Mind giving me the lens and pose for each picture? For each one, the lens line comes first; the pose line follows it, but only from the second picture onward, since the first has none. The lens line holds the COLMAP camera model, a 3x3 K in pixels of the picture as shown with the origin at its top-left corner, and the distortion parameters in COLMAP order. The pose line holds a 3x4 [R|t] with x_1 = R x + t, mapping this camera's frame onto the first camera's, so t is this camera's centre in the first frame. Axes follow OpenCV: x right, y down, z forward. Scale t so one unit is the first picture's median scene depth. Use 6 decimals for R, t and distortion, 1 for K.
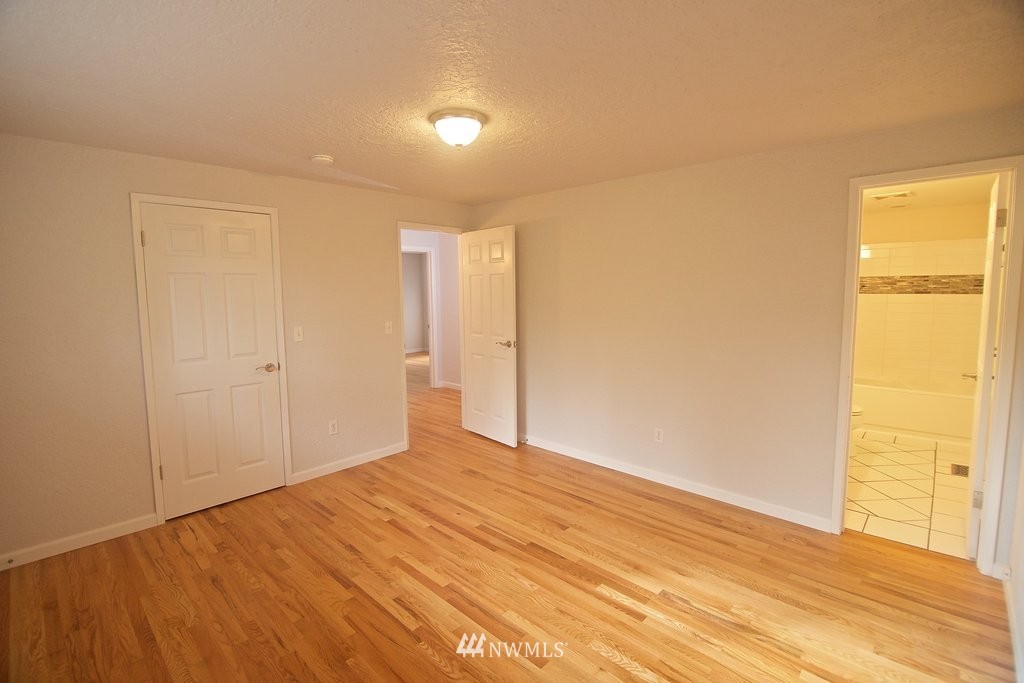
lens RADIAL K [[487.5, 0, 507.6], [0, 487.5, 336.6], [0, 0, 1]] dist [-0.008932, -0.002487]
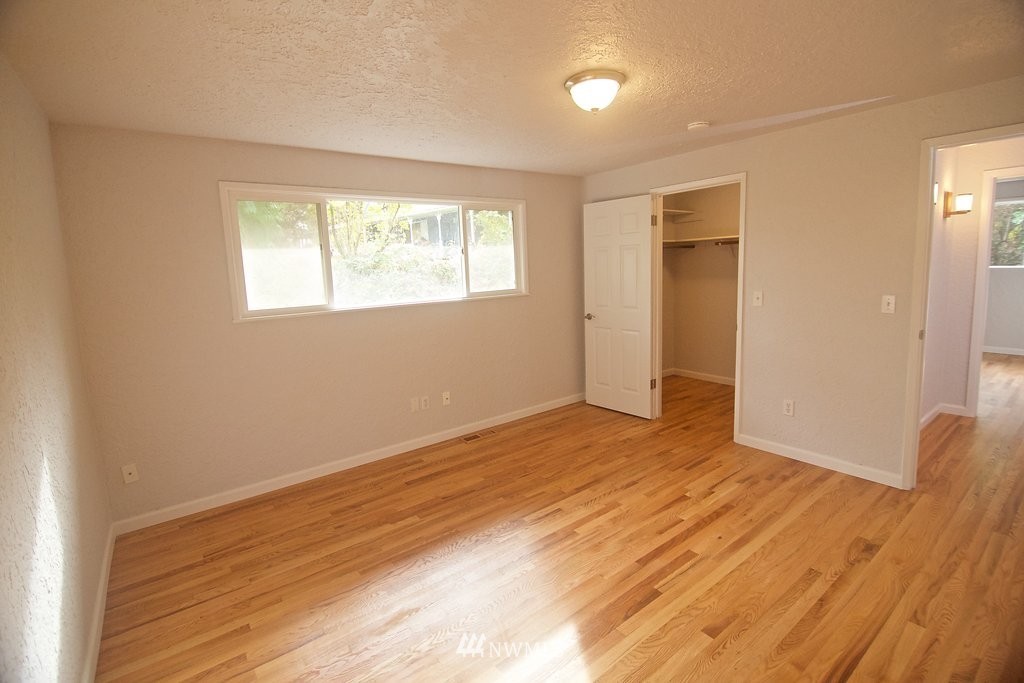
lens RADIAL K [[466.2, 0, 504.6], [0, 466.2, 347.8], [0, 0, 1]] dist [-0.005754, -0.001037]
pose [[-0.196321, 0.192365, -0.961485, 0.652428], [-0.049990, 0.977329, 0.205742, -0.084574], [0.979264, 0.088456, -0.182254, 0.766401]]
